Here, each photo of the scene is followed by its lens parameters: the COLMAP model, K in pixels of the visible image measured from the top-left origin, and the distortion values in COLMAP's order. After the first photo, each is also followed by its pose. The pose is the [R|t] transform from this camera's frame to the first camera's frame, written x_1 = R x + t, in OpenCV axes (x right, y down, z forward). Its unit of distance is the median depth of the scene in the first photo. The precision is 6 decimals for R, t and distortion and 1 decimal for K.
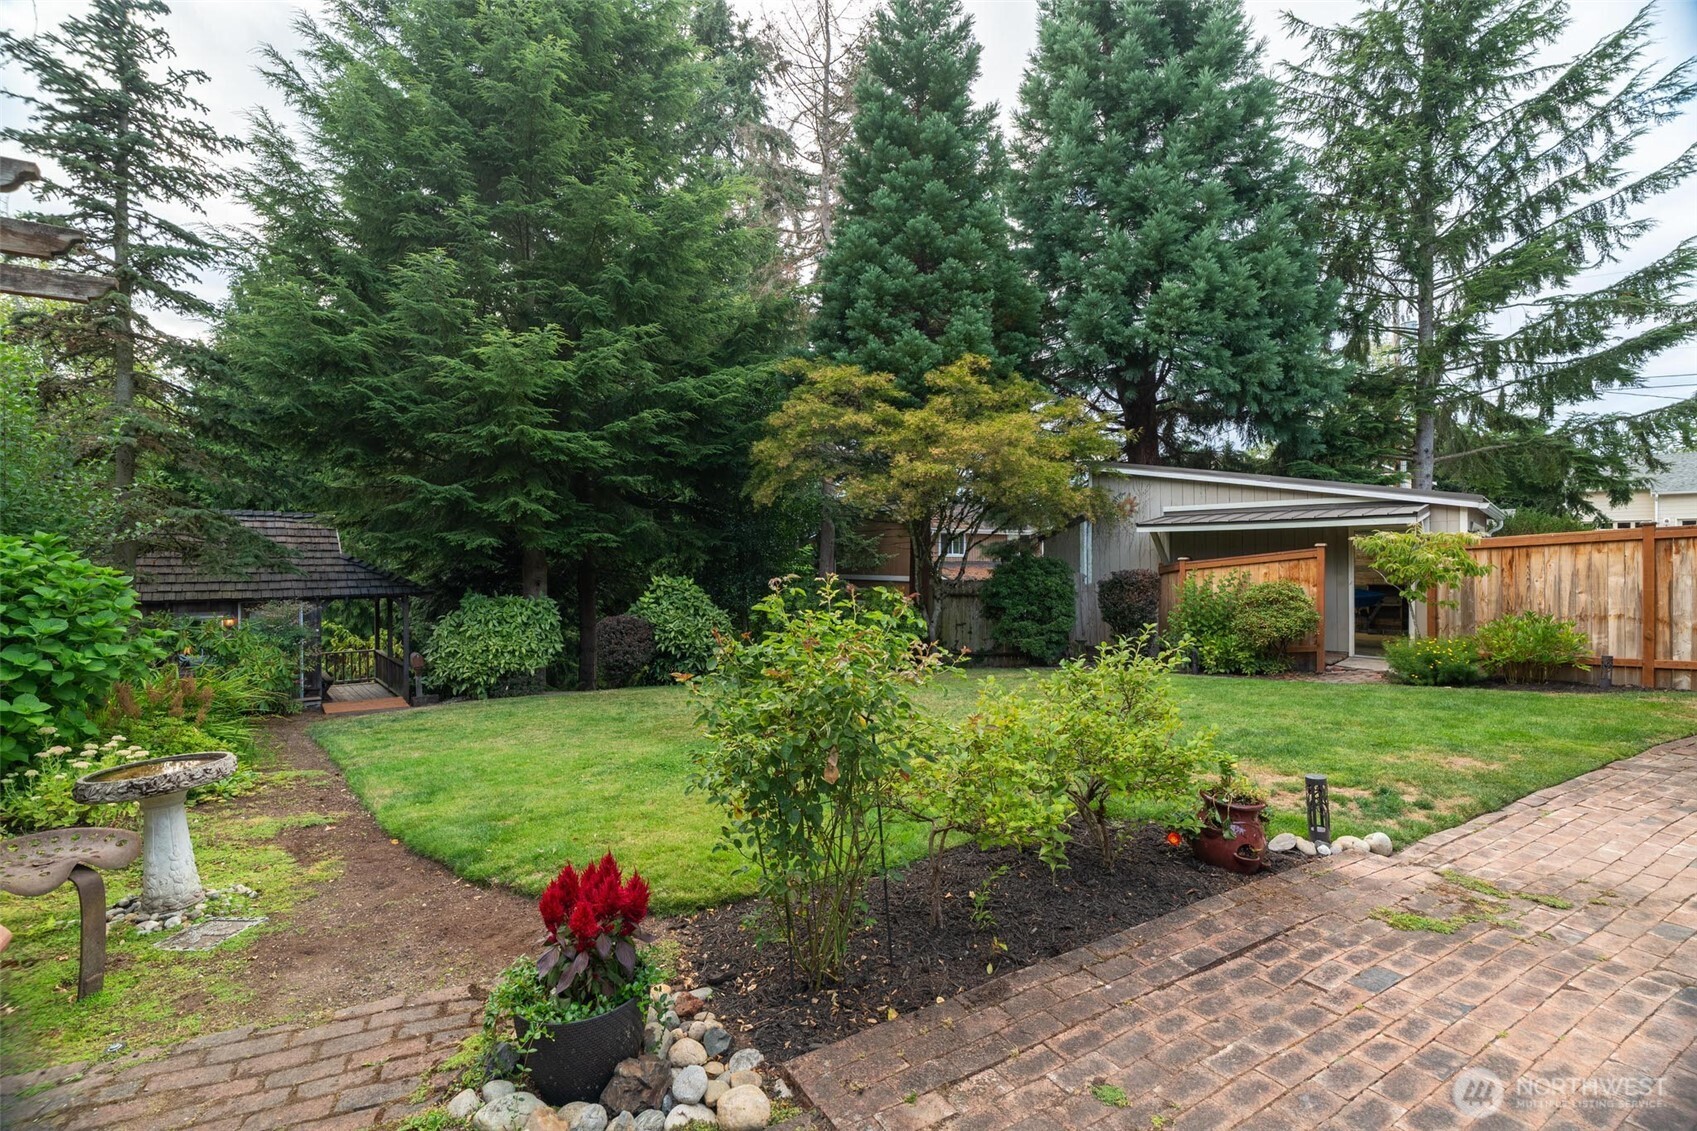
lens RADIAL K [[763.9, 0, 848.5], [0, 763.9, 565.5], [0, 0, 1]] dist [-0.002443, -0.000057]
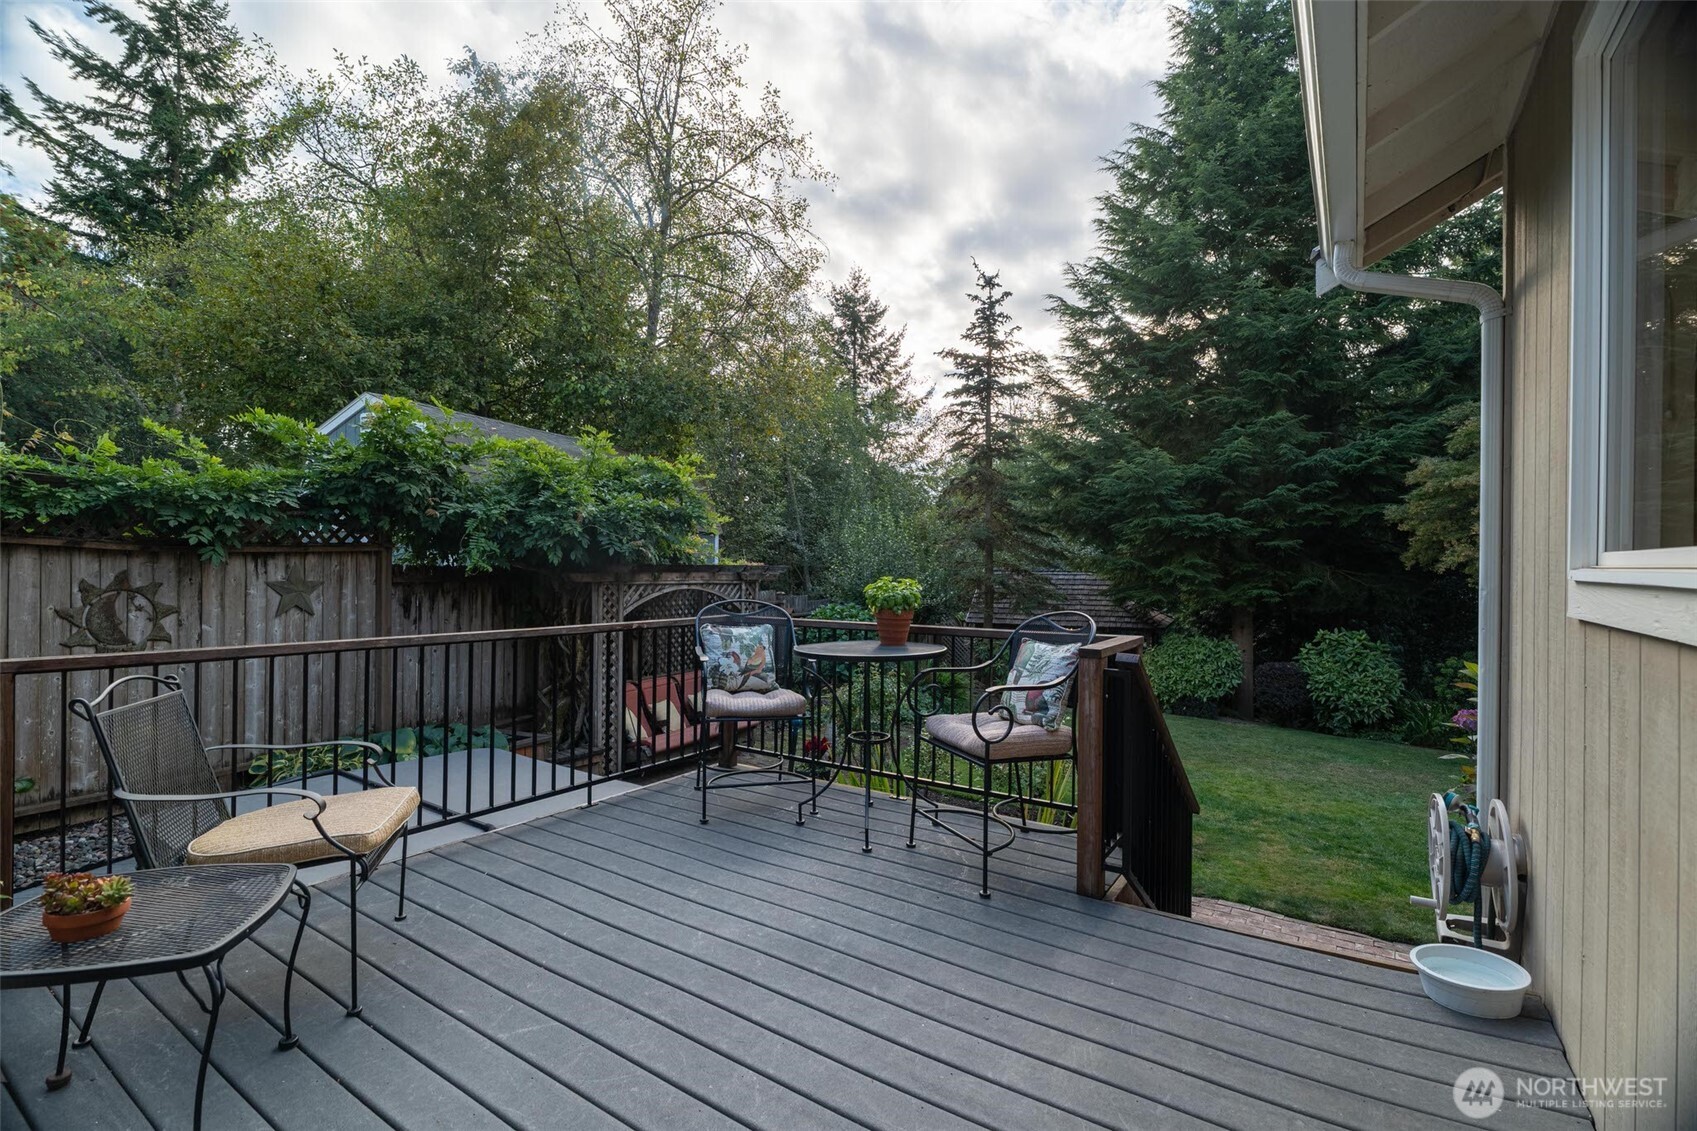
lens RADIAL K [[767.5, 0, 848.5], [0, 767.5, 565.5], [0, 0, 1]] dist [-0.001836, -0.000640]
pose [[0.399616, -0.001077, -0.916682, 0.490005], [-0.013085, 0.999891, -0.006879, -0.062432], [0.916589, 0.014744, 0.399558, -0.046048]]
